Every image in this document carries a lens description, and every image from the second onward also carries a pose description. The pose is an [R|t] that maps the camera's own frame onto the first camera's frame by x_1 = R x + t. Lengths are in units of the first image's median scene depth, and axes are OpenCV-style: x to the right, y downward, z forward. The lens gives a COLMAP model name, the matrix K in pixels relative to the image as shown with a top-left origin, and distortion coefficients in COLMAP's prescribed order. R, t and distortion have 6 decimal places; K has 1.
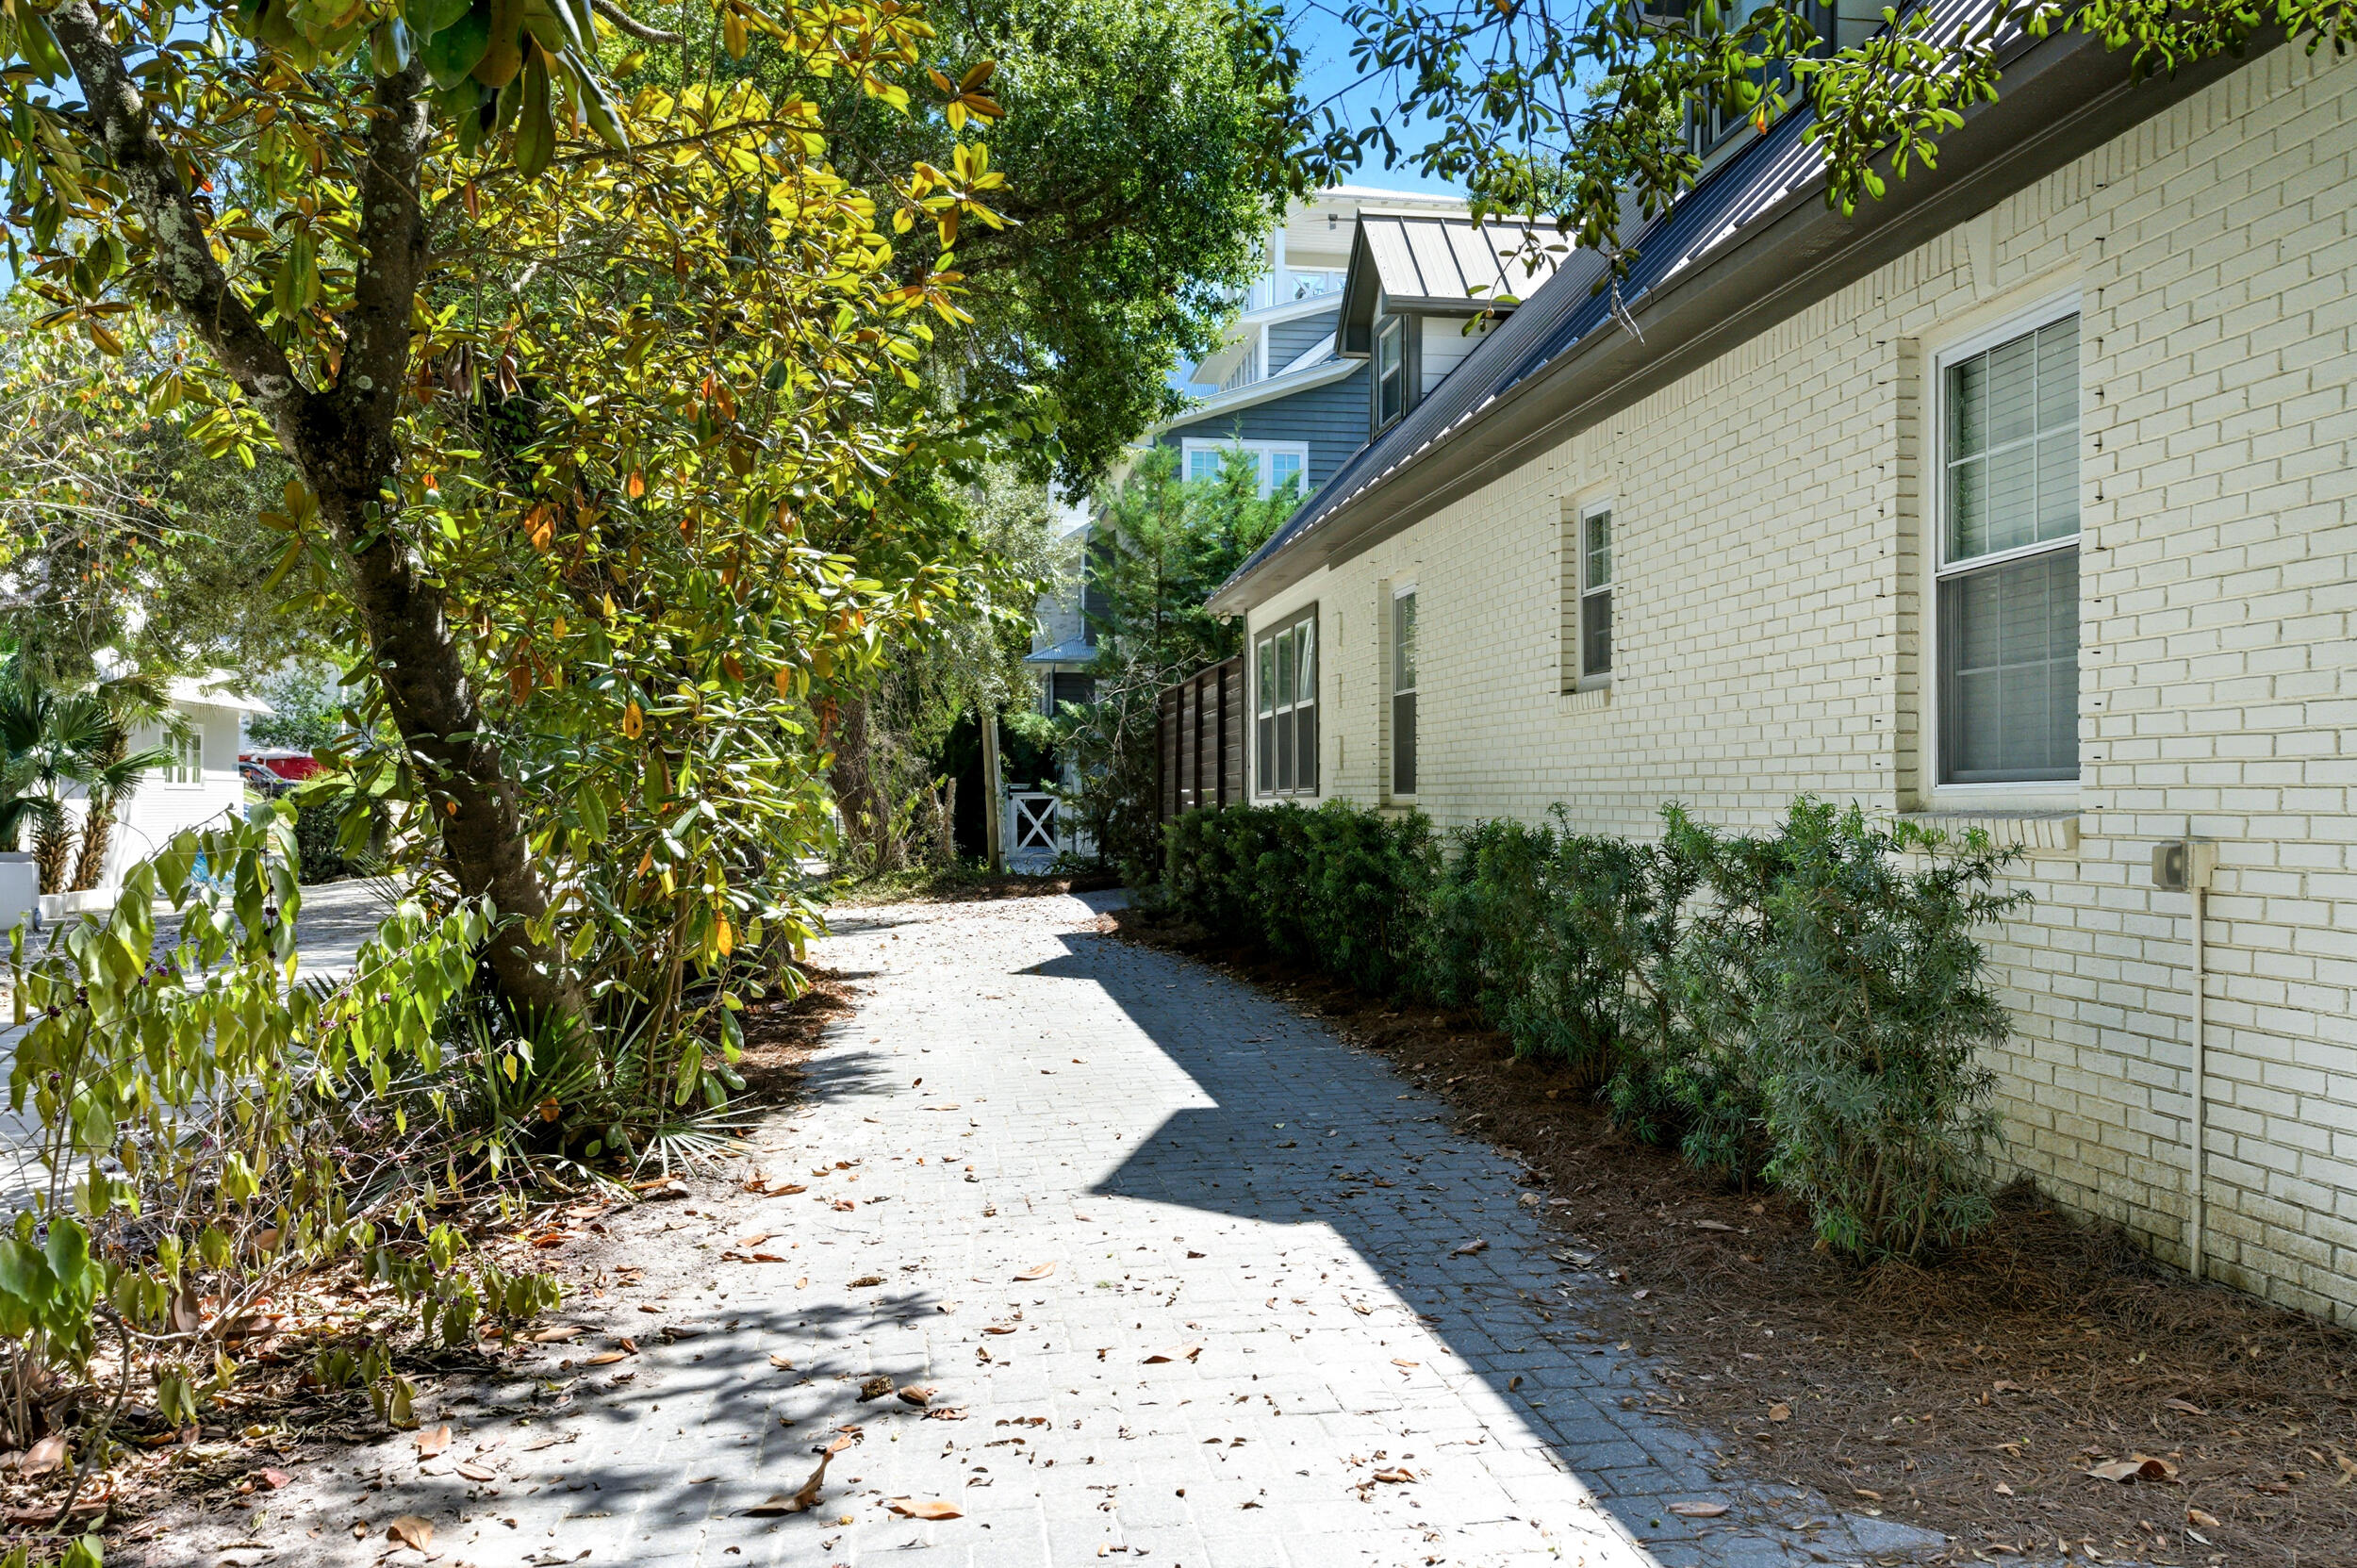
lens RADIAL K [[1779.1, 0, 1180.4], [0, 1779.1, 819.1], [0, 0, 1]] dist [0.006027, 0.003898]
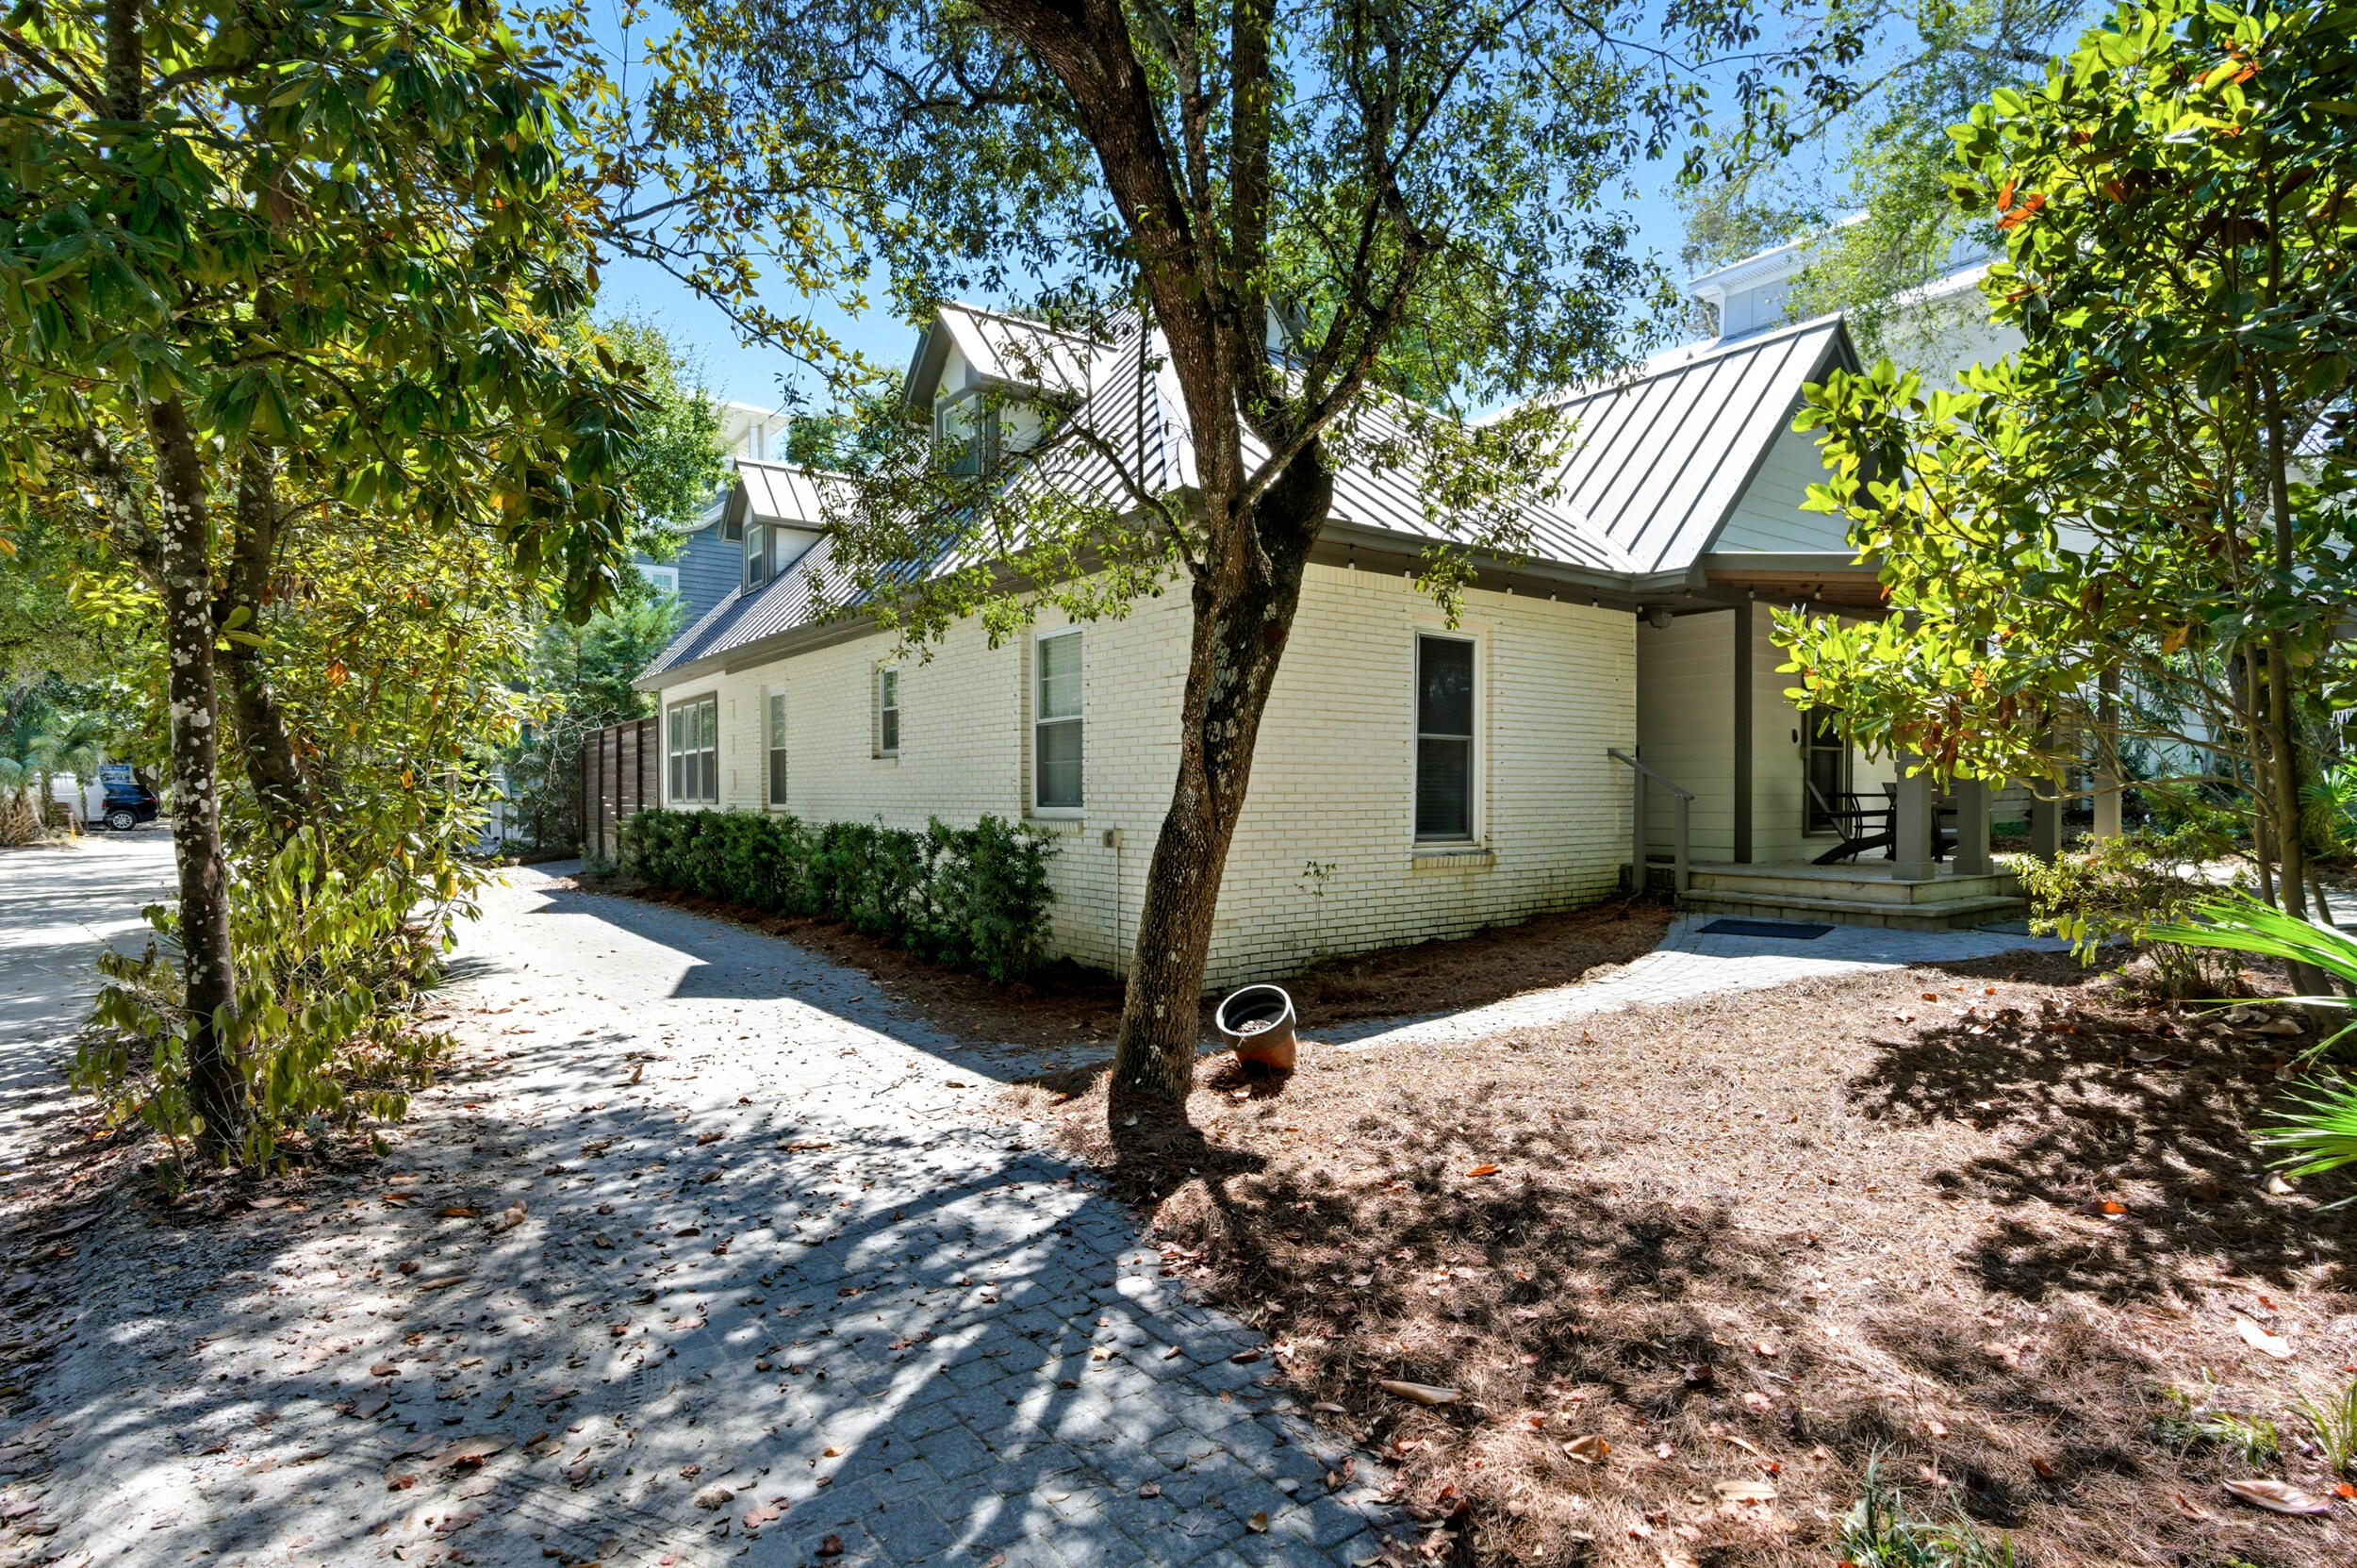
lens RADIAL K [[1065.0, 0, 1208.2], [0, 1065.0, 794.0], [0, 0, 1]] dist [-0.002434, 0.001222]
pose [[0.857806, 0.003316, 0.513964, -0.114082], [0.005003, 0.999878, -0.014801, -0.012053], [-0.513950, 0.015268, 0.857684, -0.337401]]
